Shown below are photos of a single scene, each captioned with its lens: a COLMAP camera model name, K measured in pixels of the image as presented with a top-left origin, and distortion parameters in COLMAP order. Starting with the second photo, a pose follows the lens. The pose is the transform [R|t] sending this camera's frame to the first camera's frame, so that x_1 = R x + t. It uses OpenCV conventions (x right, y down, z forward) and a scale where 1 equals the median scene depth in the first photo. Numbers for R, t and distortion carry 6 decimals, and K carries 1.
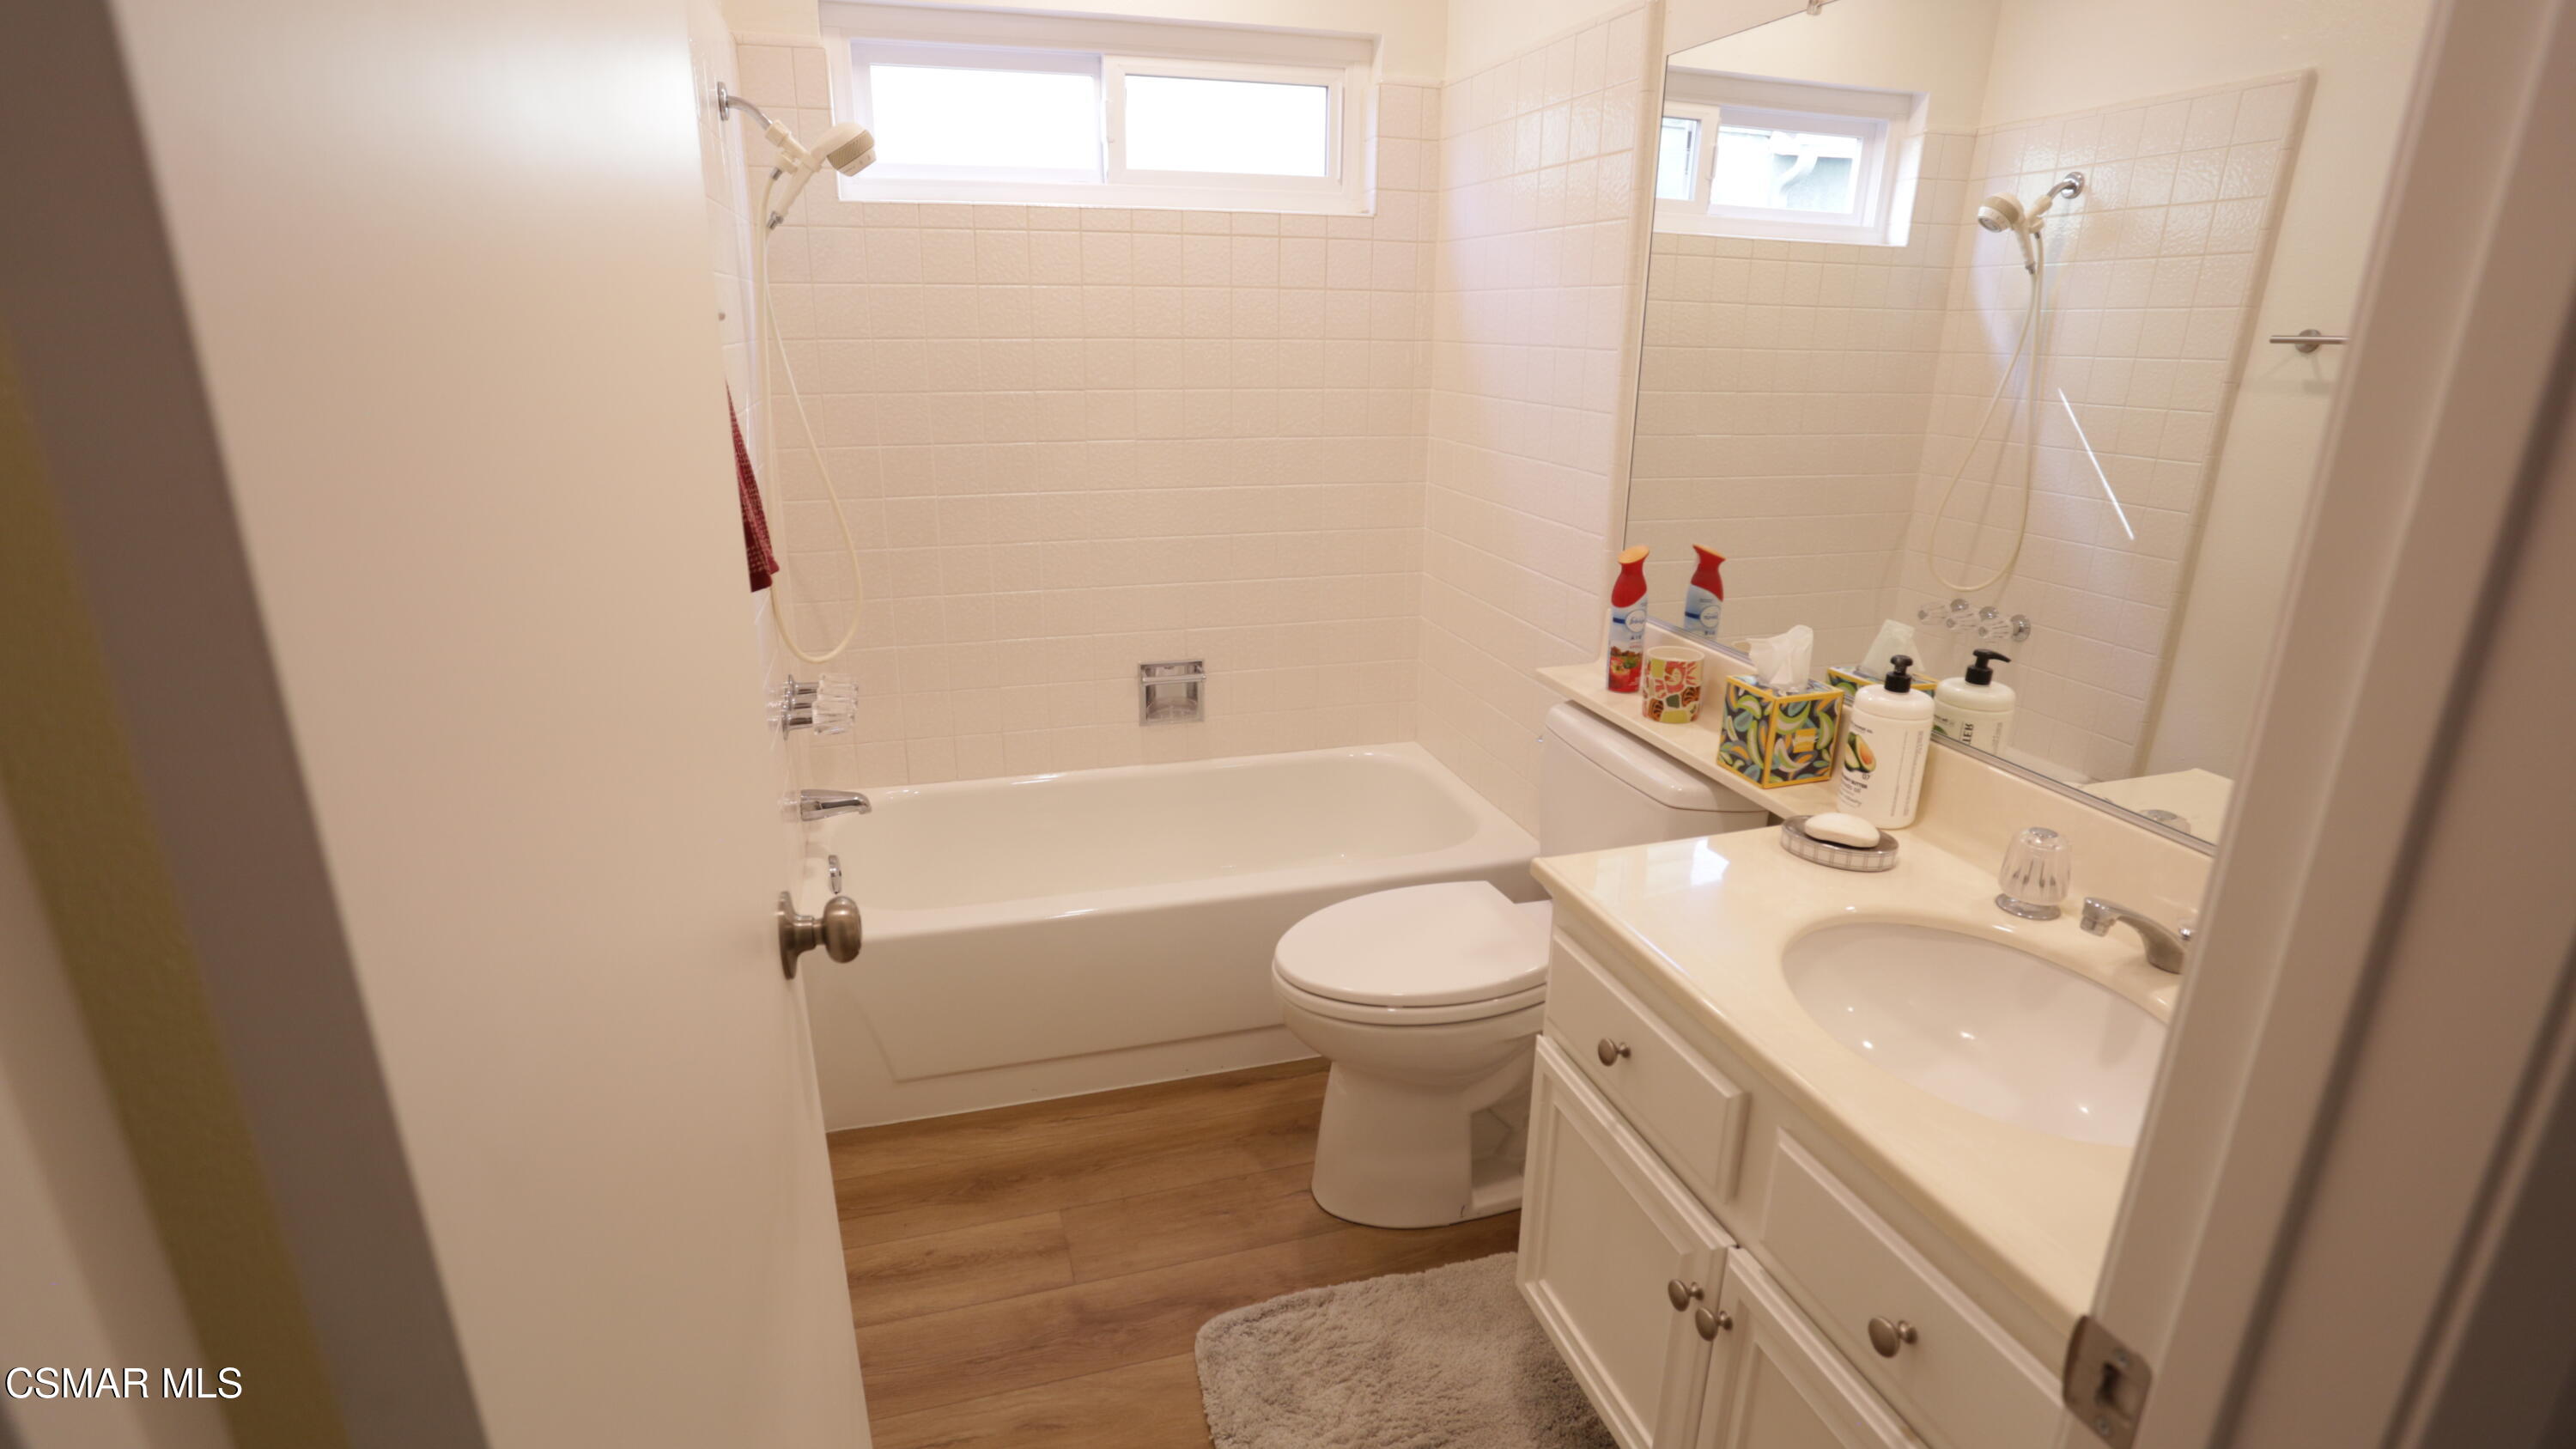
lens RADIAL K [[1235.4, 0, 1288.0], [0, 1235.4, 724.5], [0, 0, 1]] dist [-0.080959, 0.035332]
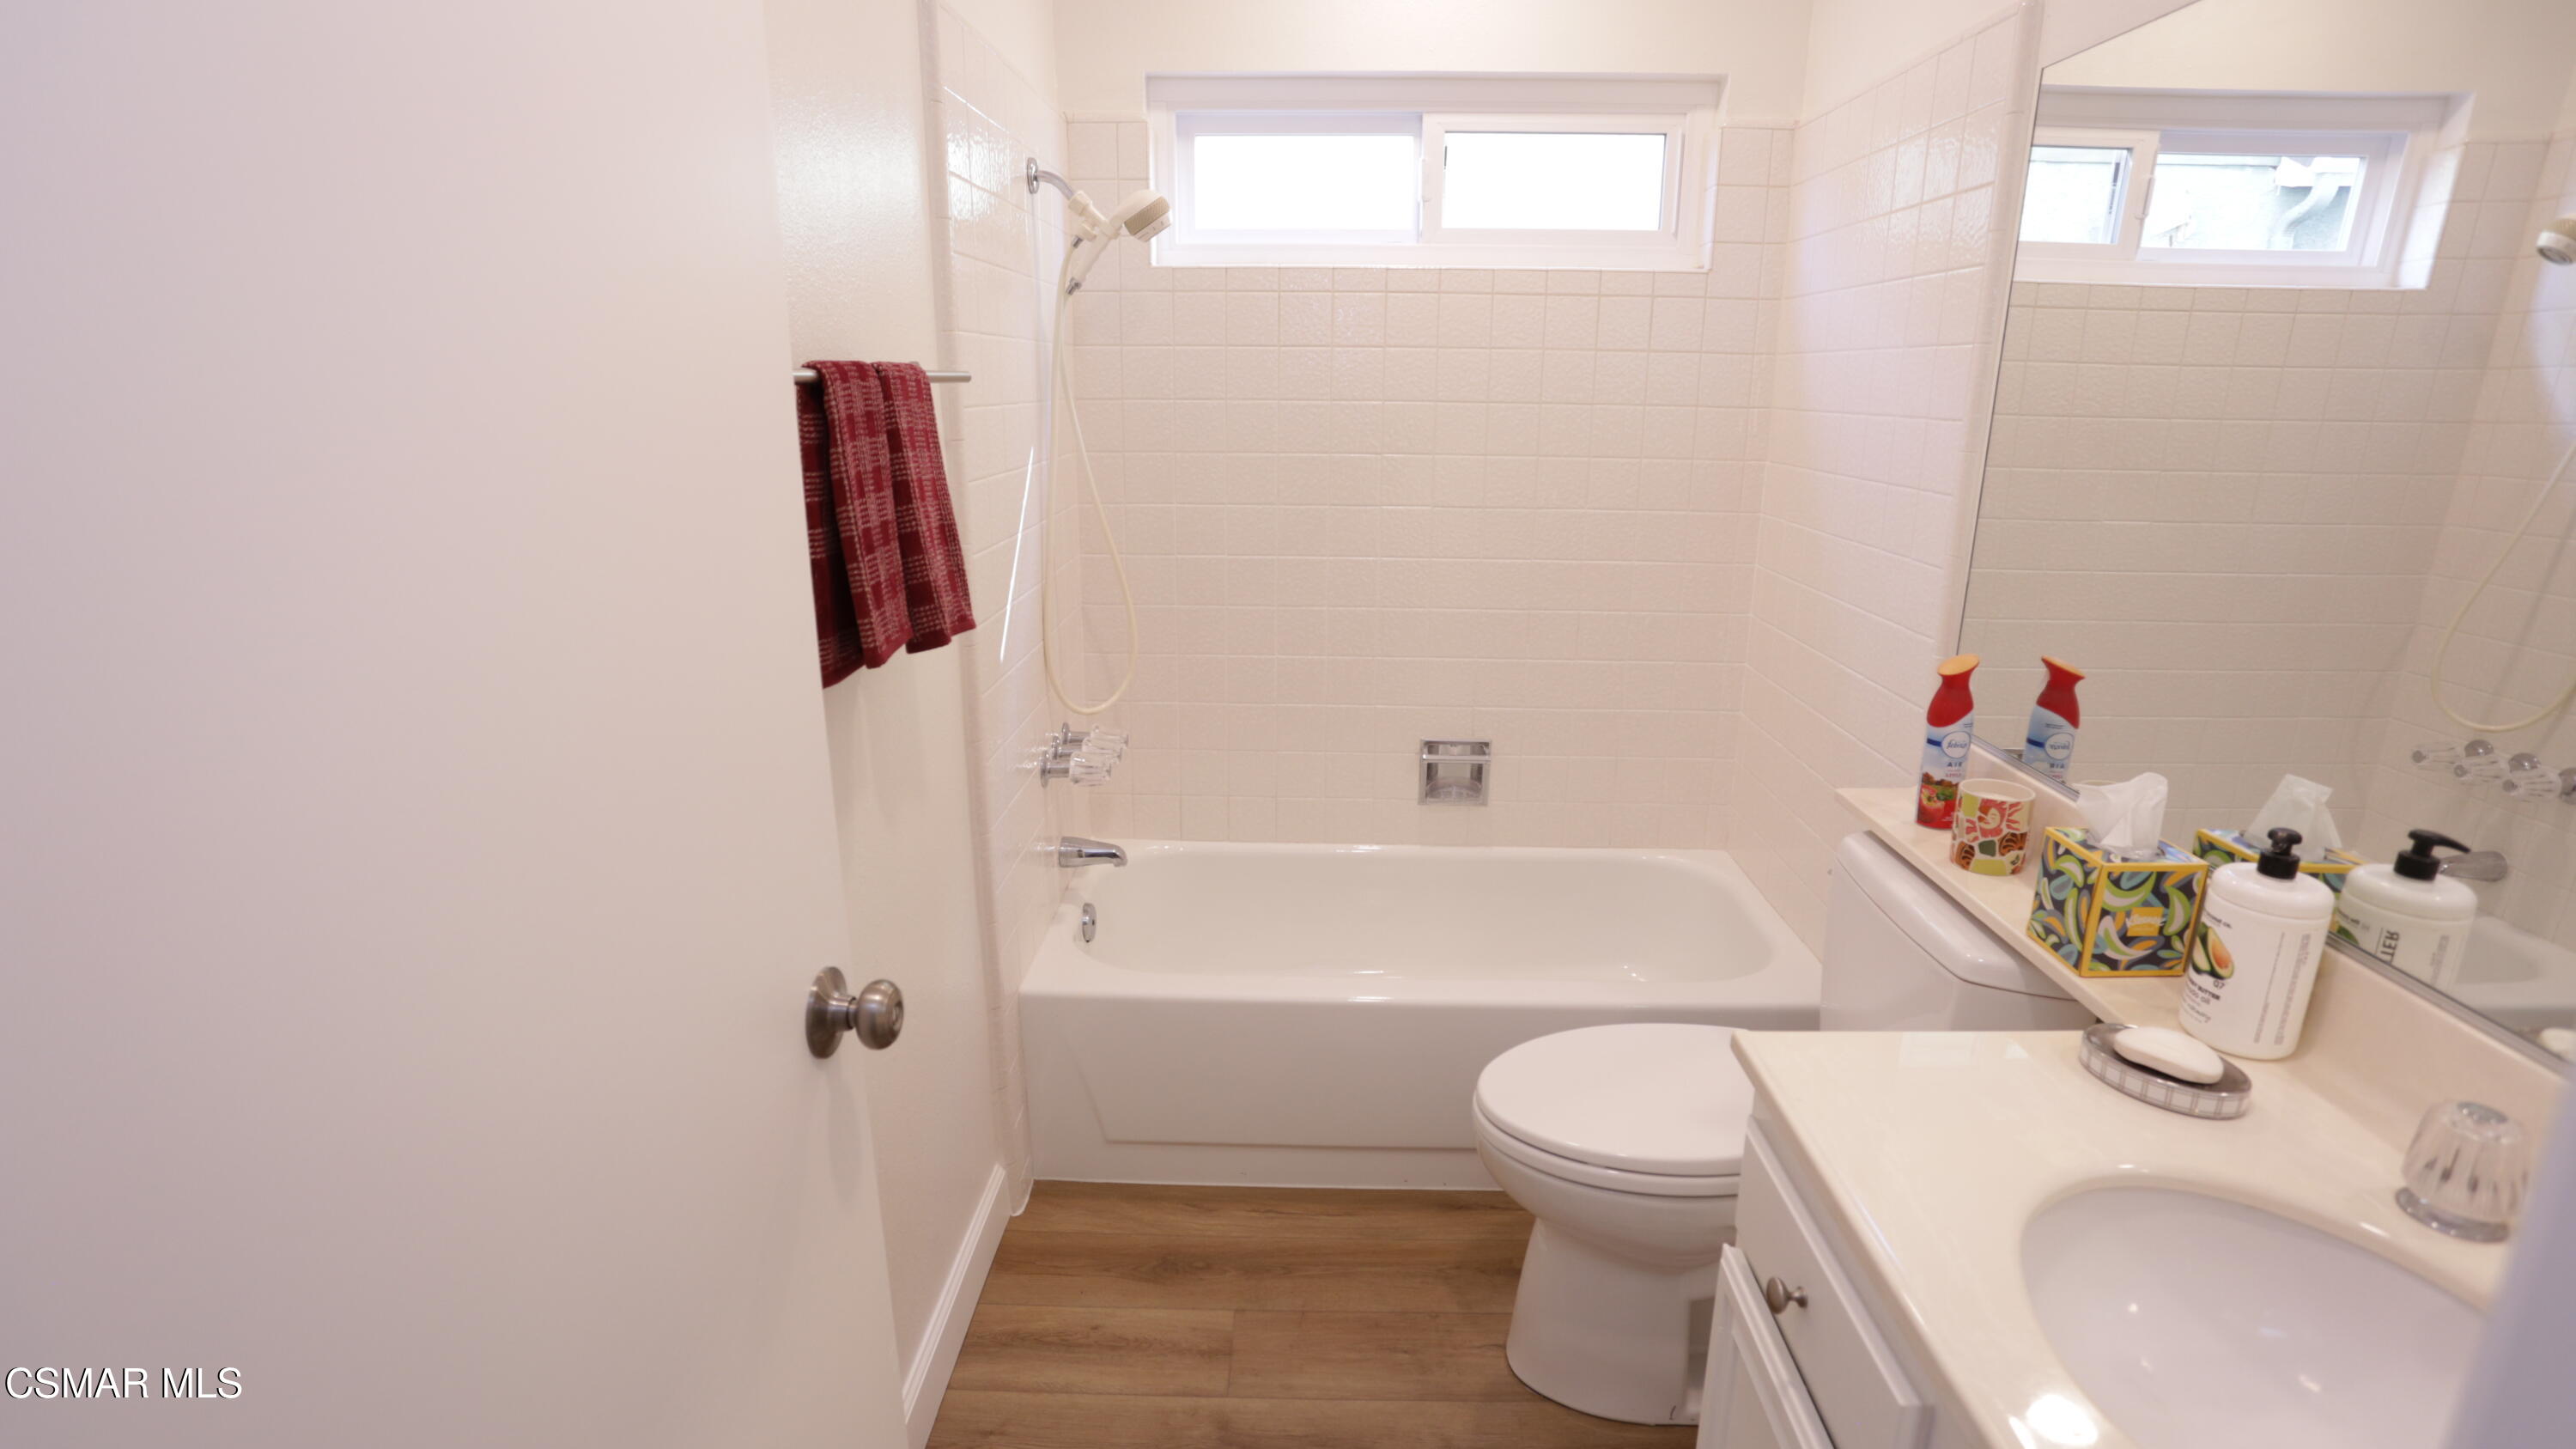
lens RADIAL K [[1235.4, 0, 1288.0], [0, 1235.4, 724.5], [0, 0, 1]] dist [-0.080959, 0.035332]
pose [[0.947863, 0.080146, -0.308436, 0.102264], [-0.094429, 0.995029, -0.031637, -0.028136], [0.304367, 0.059113, 0.950719, 0.081616]]
